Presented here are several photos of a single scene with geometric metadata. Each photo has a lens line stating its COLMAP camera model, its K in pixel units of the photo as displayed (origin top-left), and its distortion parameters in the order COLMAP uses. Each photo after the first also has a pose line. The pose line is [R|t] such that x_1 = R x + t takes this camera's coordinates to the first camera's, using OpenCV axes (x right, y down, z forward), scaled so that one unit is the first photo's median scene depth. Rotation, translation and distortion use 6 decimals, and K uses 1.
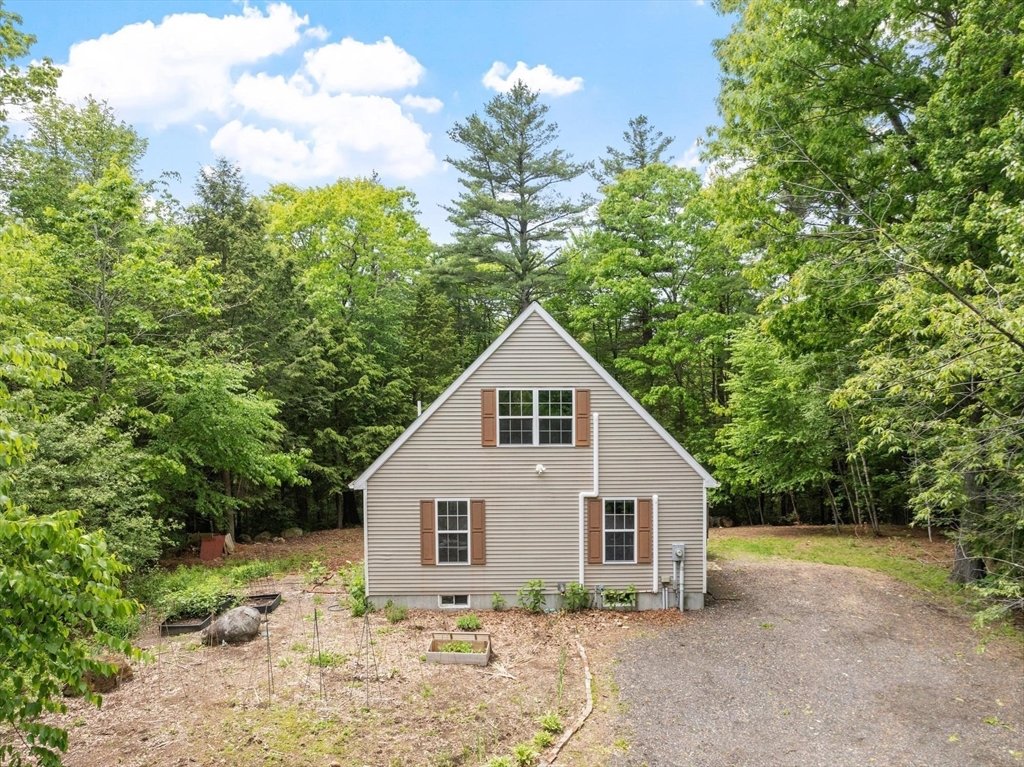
lens RADIAL K [[714.4, 0, 512.0], [0, 714.4, 383.5], [0, 0, 1]] dist [-0.007045, -0.003324]
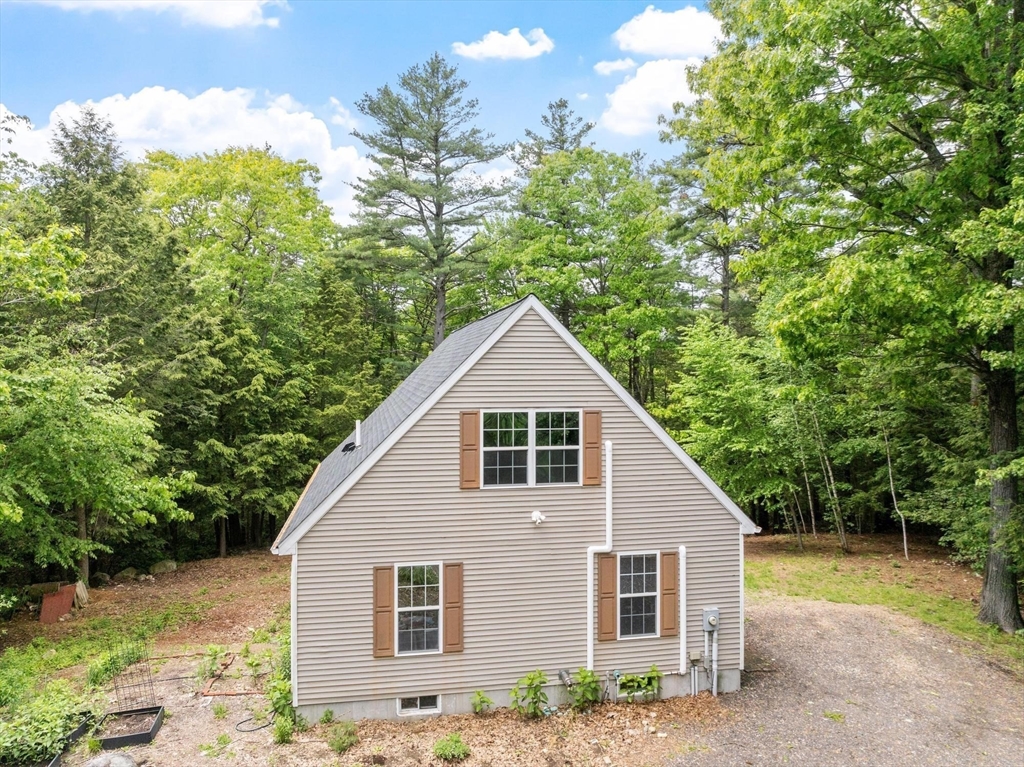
lens RADIAL K [[715.3, 0, 512.2], [0, 715.3, 327.8], [0, 0, 1]] dist [-0.020722, 0.001730]
pose [[0.986302, 0.010697, 0.164601, -0.072297], [-0.000647, 0.998138, -0.060993, -0.021386], [-0.164947, 0.060051, 0.984473, 0.164841]]
